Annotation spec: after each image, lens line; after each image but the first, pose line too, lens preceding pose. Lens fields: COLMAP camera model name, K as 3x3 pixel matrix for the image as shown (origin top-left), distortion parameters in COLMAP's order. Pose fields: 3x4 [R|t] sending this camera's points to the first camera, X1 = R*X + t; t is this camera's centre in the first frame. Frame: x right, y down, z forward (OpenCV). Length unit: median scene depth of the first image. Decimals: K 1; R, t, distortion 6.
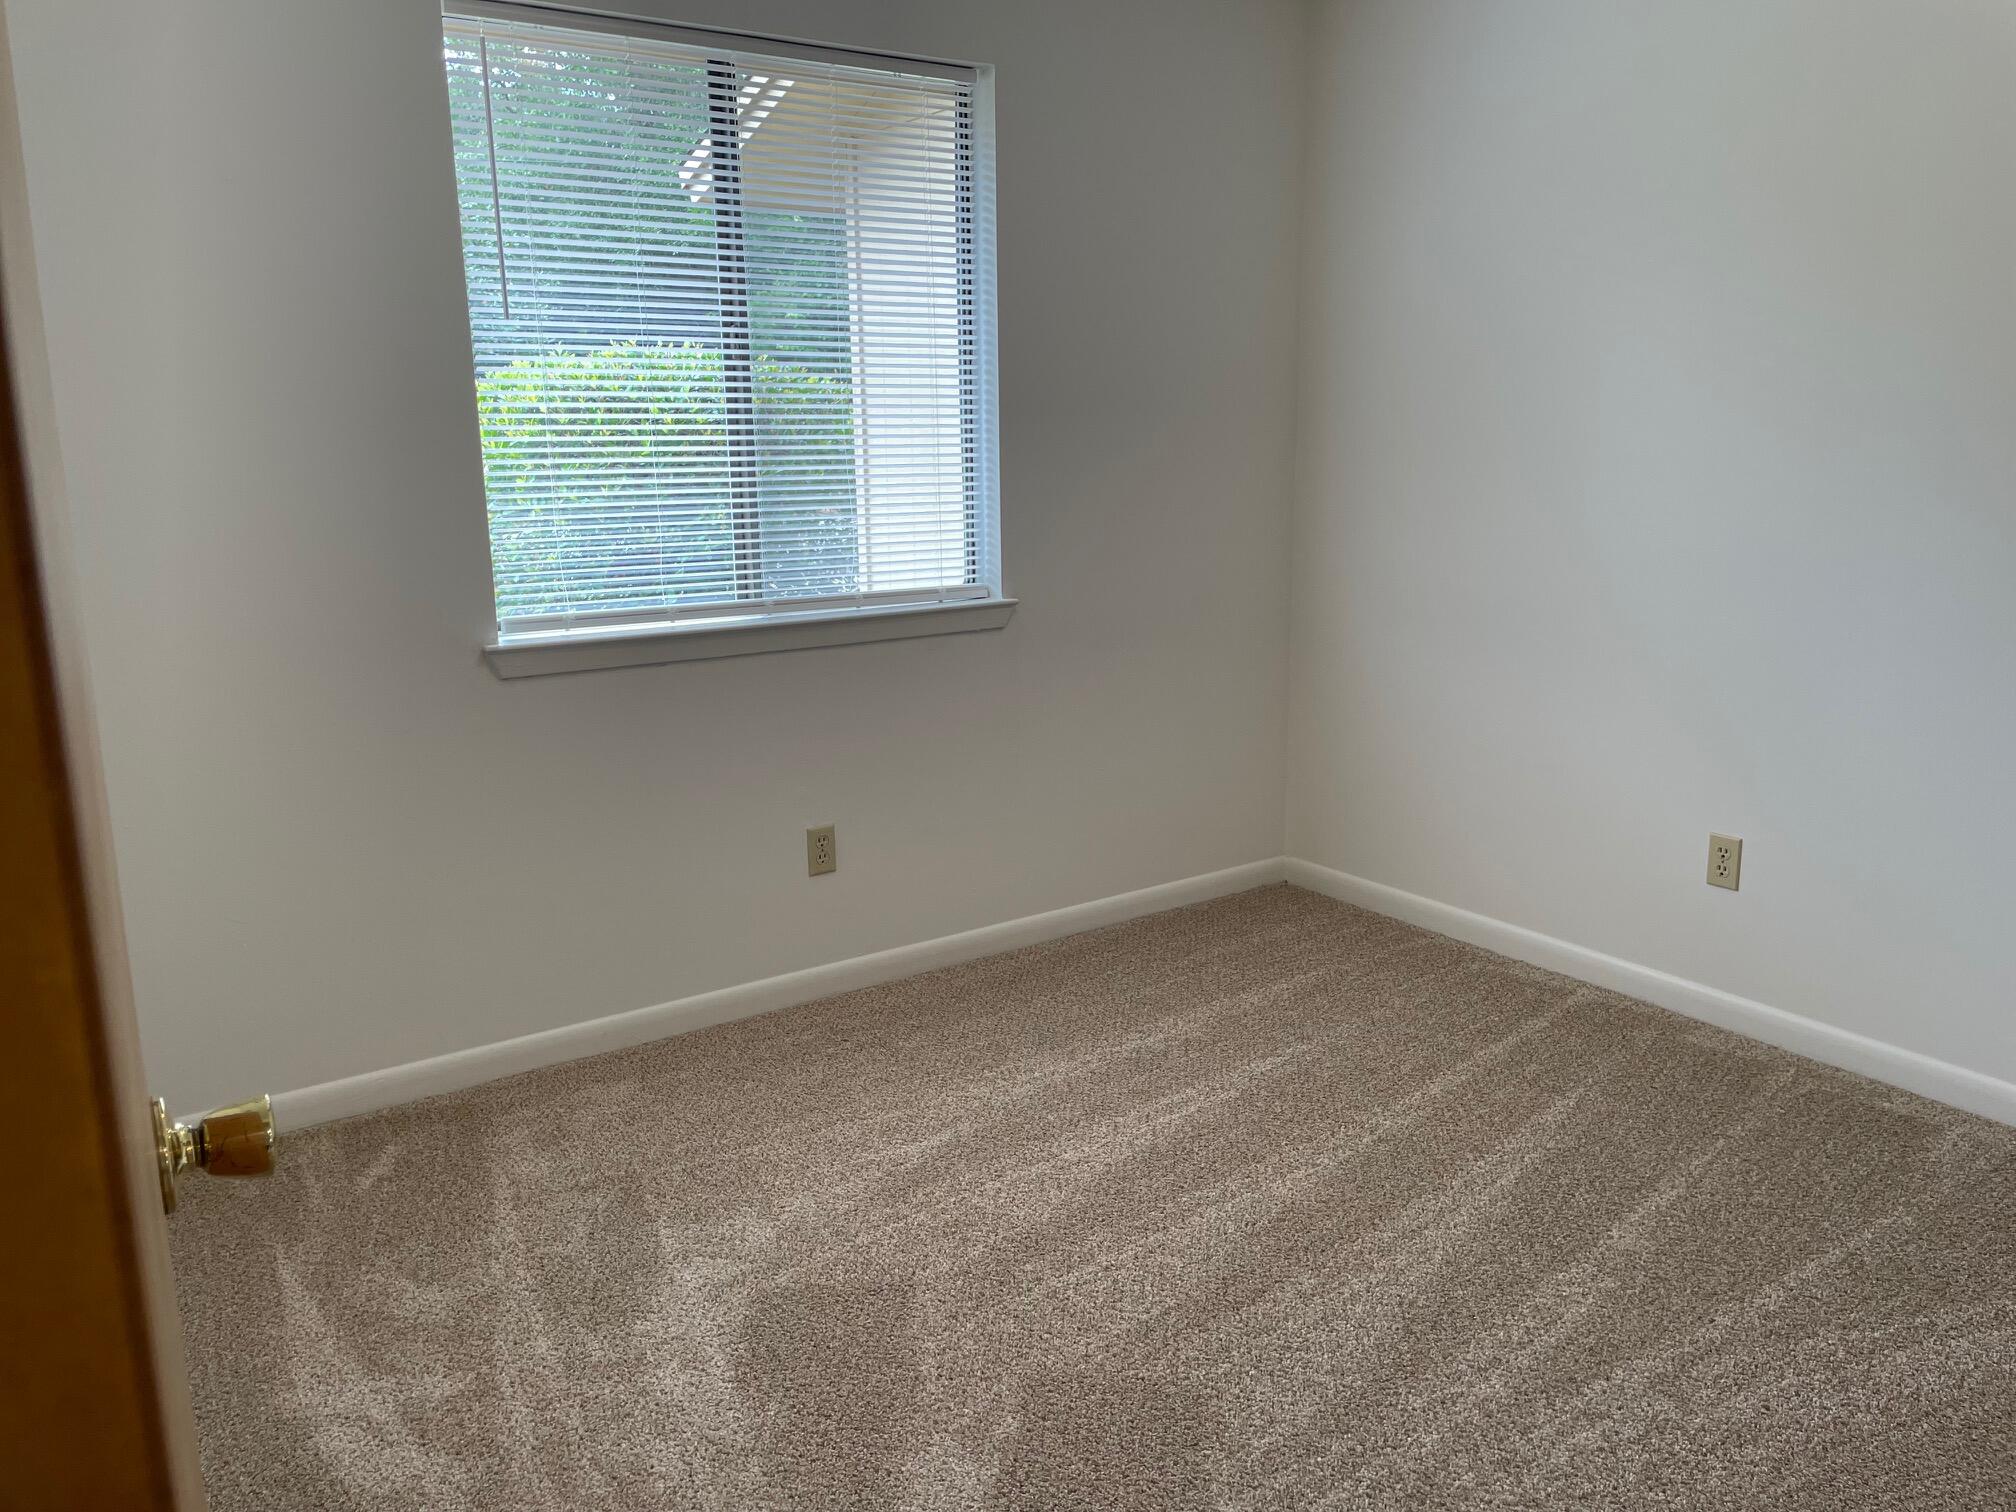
lens RADIAL K [[1519.7, 0, 1006.1], [0, 1519.7, 759.3], [0, 0, 1]] dist [0.000373, -0.032715]
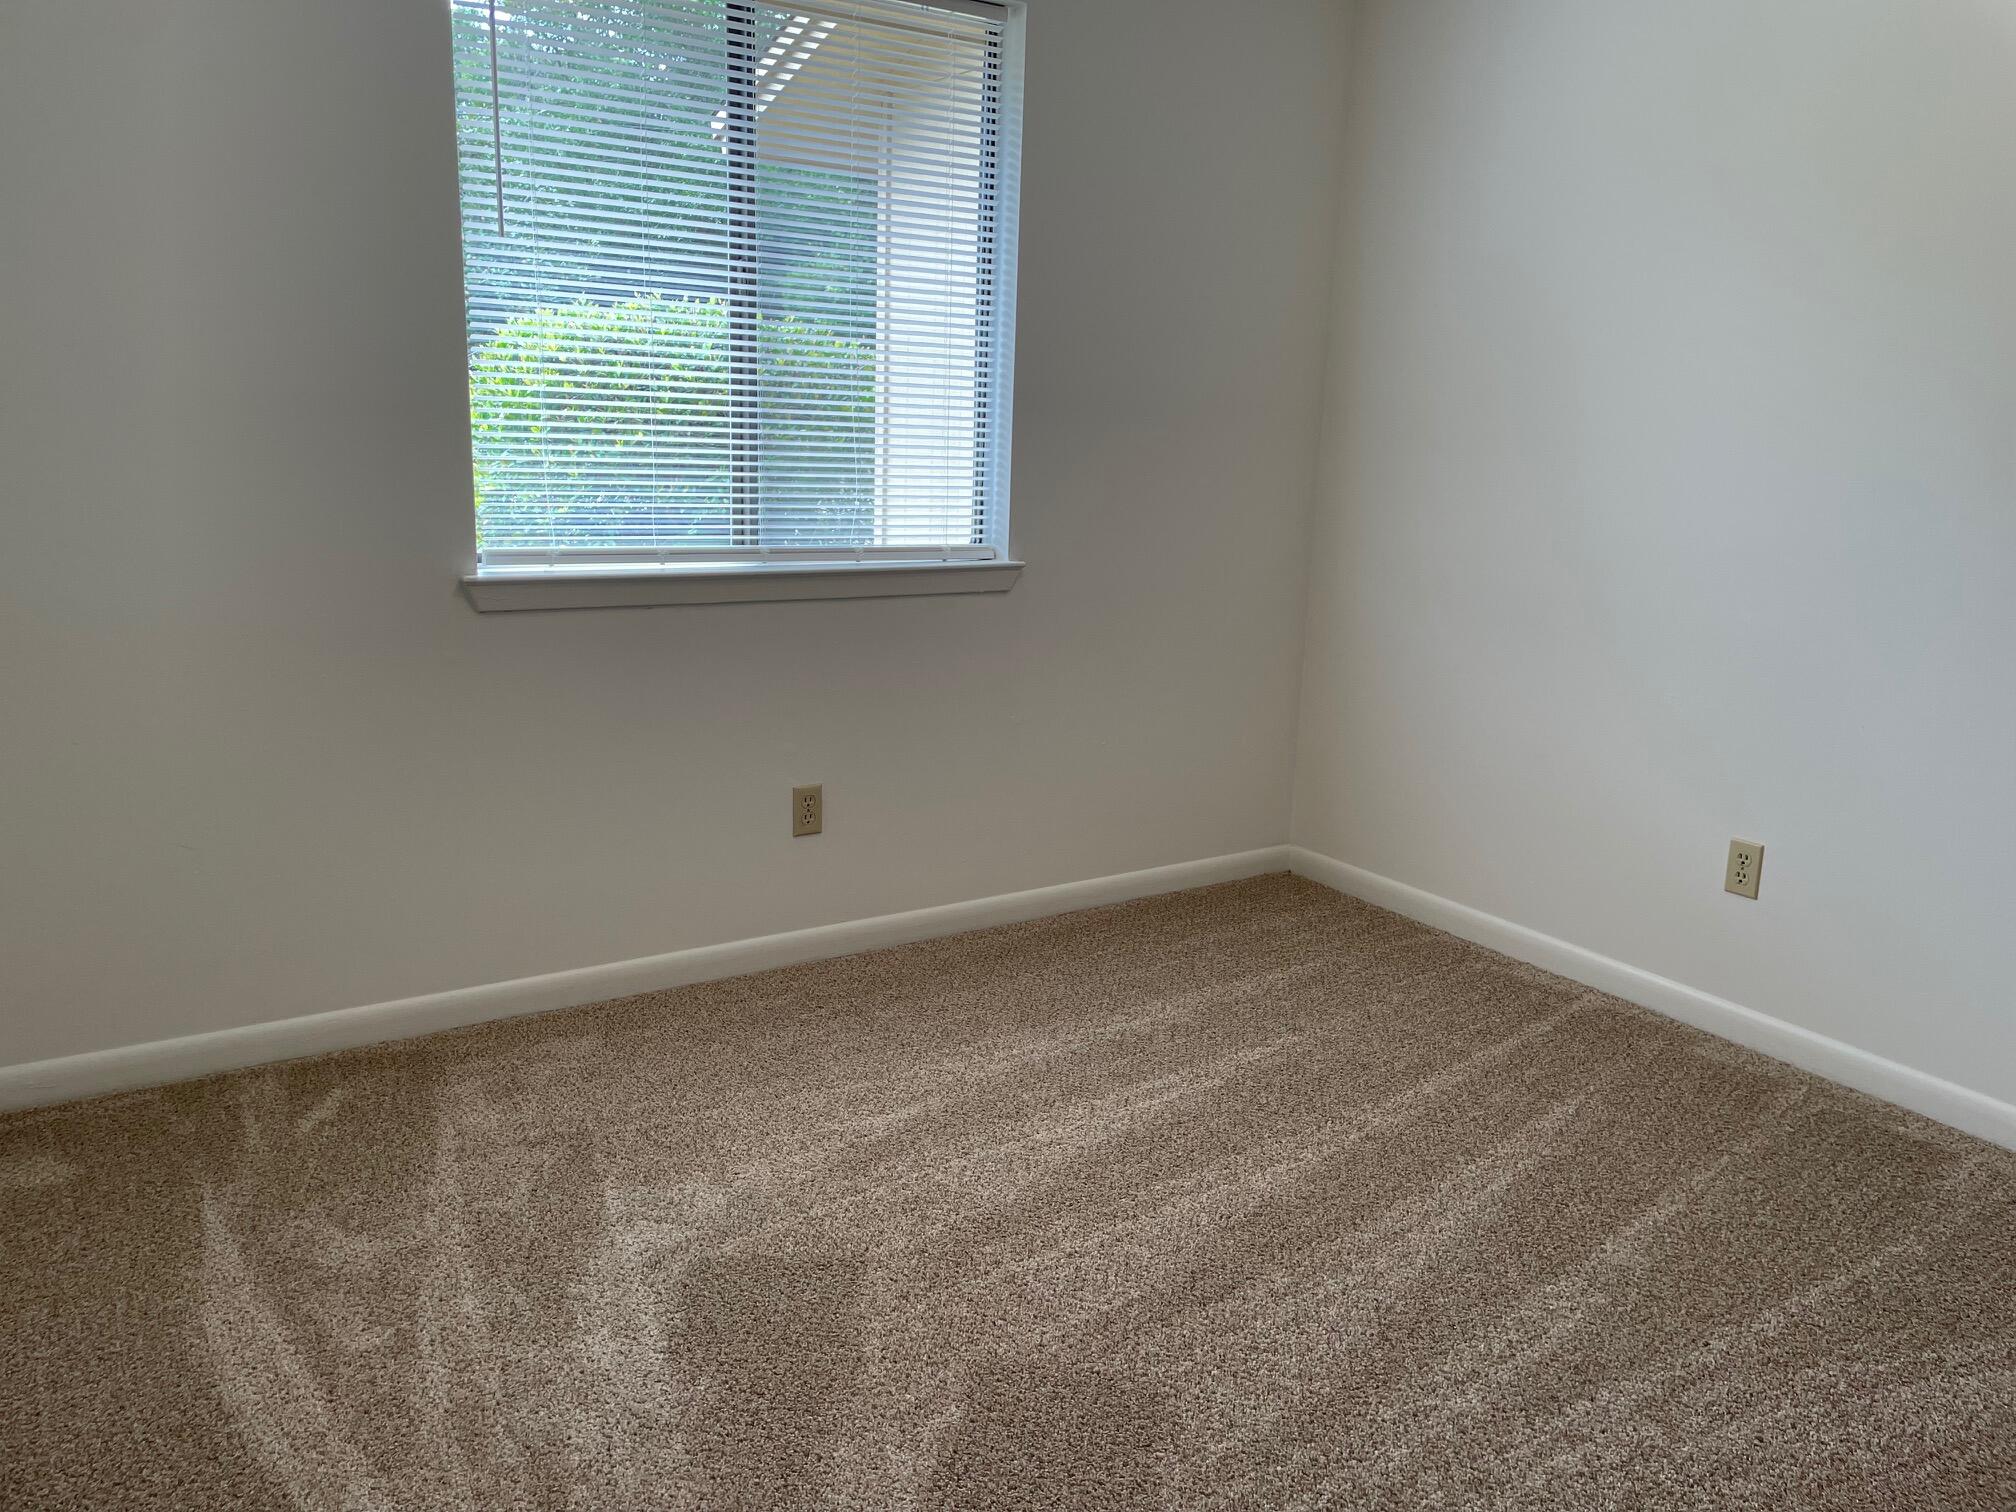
lens RADIAL K [[1519.7, 0, 1014.1], [0, 1519.7, 754.0], [0, 0, 1]] dist [0.000373, -0.032715]
pose [[0.998688, 0.050589, -0.007980, 0.019244], [-0.050569, 0.998717, 0.002710, 0.018199], [0.008107, -0.002303, 0.999964, 0.043053]]
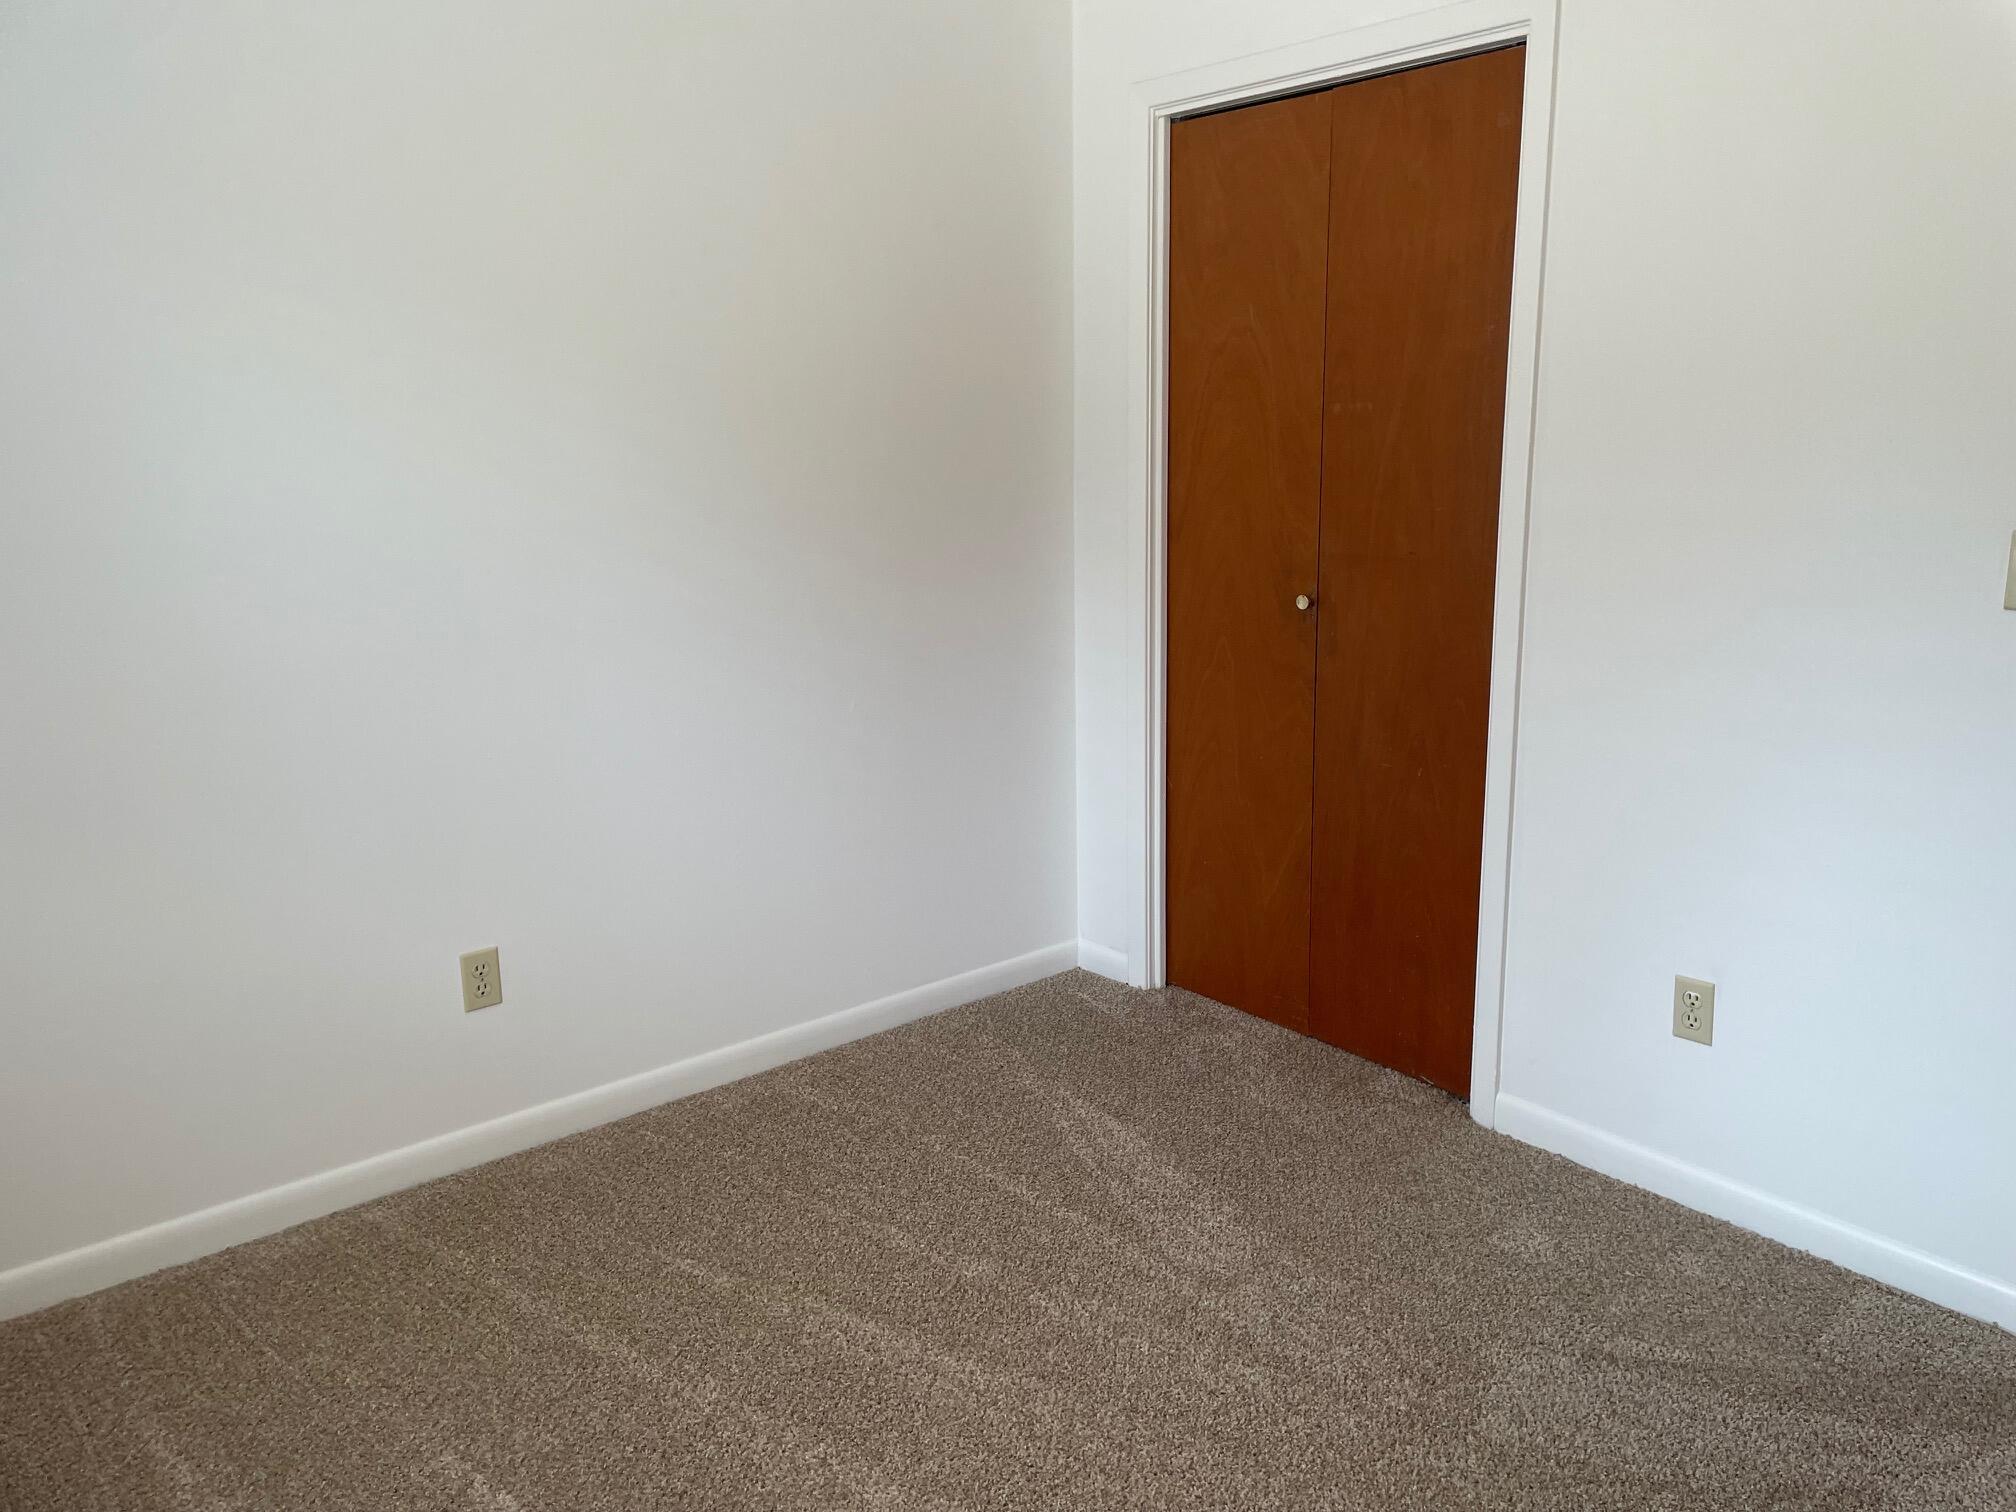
lens RADIAL K [[1519.7, 0, 1009.8], [0, 1519.7, 755.0], [0, 0, 1]] dist [0.000373, -0.032715]
pose [[-0.117807, -0.200591, 0.972566, -0.448137], [0.235406, 0.945828, 0.223591, -0.204438], [-0.964731, 0.255288, -0.064205, 0.819271]]
